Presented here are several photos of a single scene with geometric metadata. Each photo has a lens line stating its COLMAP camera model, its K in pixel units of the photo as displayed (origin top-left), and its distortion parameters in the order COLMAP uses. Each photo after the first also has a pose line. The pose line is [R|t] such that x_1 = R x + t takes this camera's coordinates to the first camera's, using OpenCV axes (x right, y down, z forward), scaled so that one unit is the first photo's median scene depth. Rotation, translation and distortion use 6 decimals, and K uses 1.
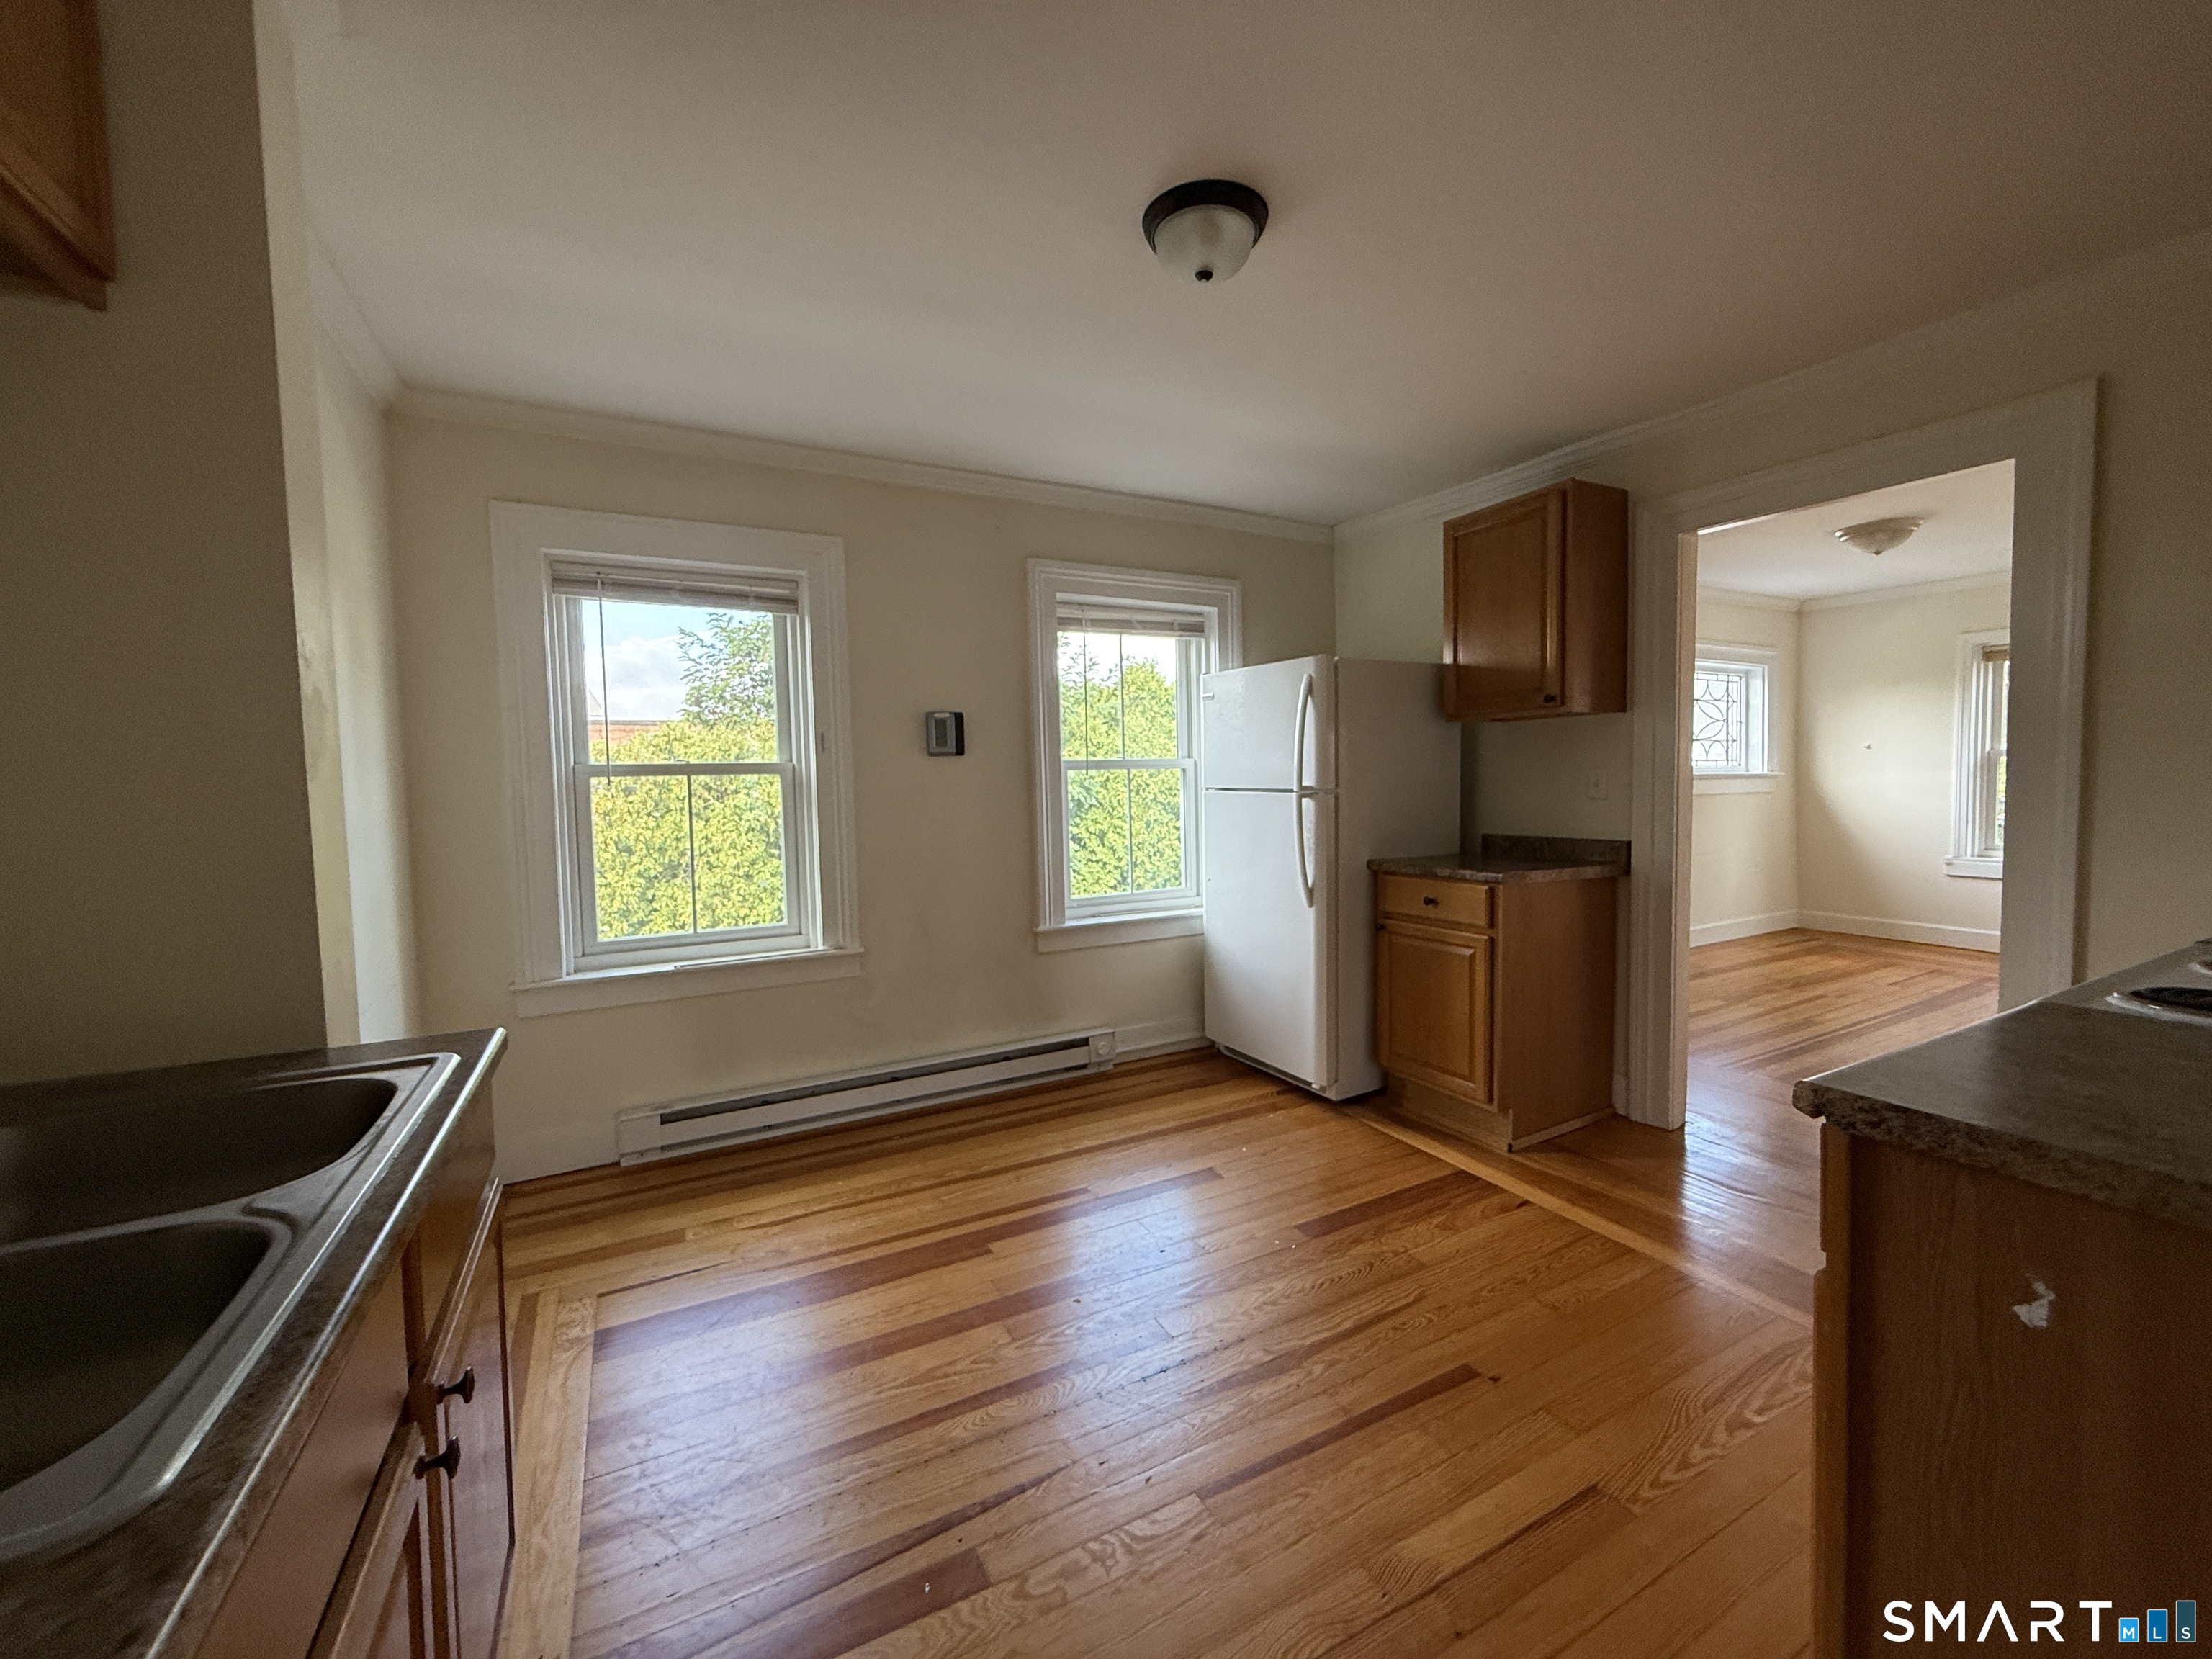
lens RADIAL K [[882.6, 0, 1102.4], [0, 882.6, 828.8], [0, 0, 1]] dist [0.000900, 0.000085]
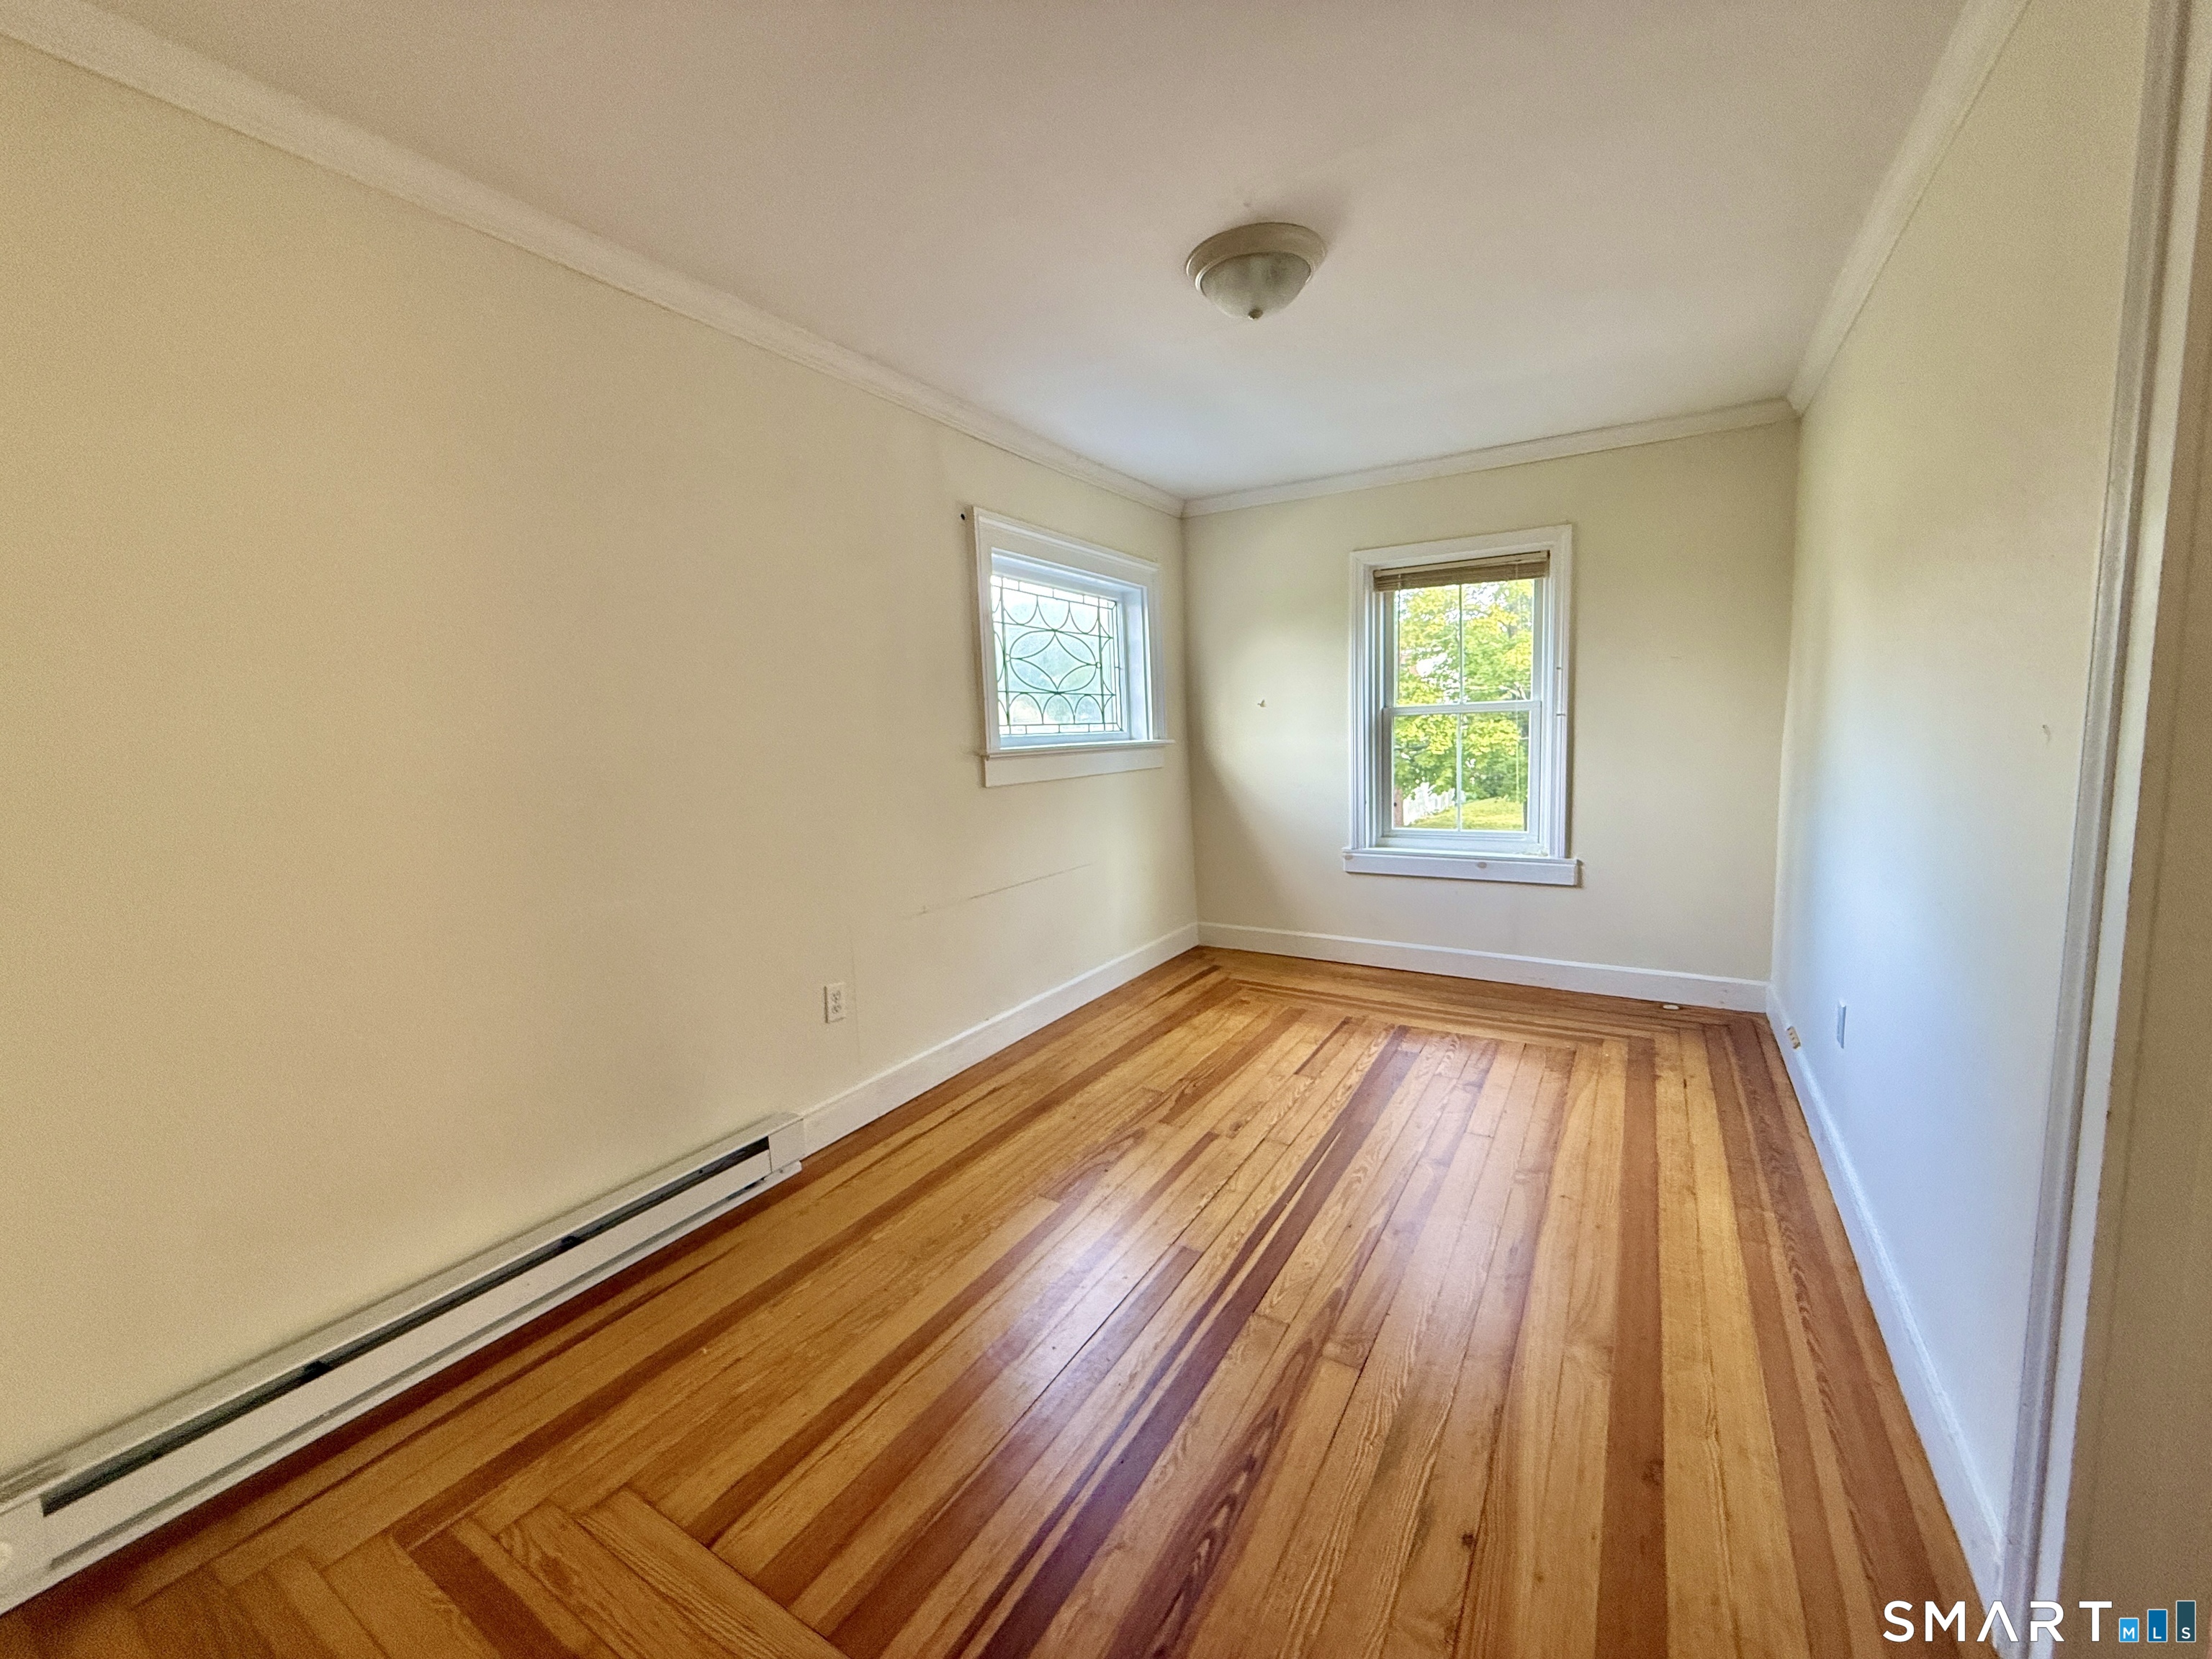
lens RADIAL K [[882.6, 0, 1102.4], [0, 882.6, 828.8], [0, 0, 1]] dist [0.000900, 0.000085]
pose [[0.864305, -0.069398, 0.498157, 0.404826], [0.046595, 0.997224, 0.058082, -0.040444], [-0.500805, -0.026989, 0.865139, 0.457151]]
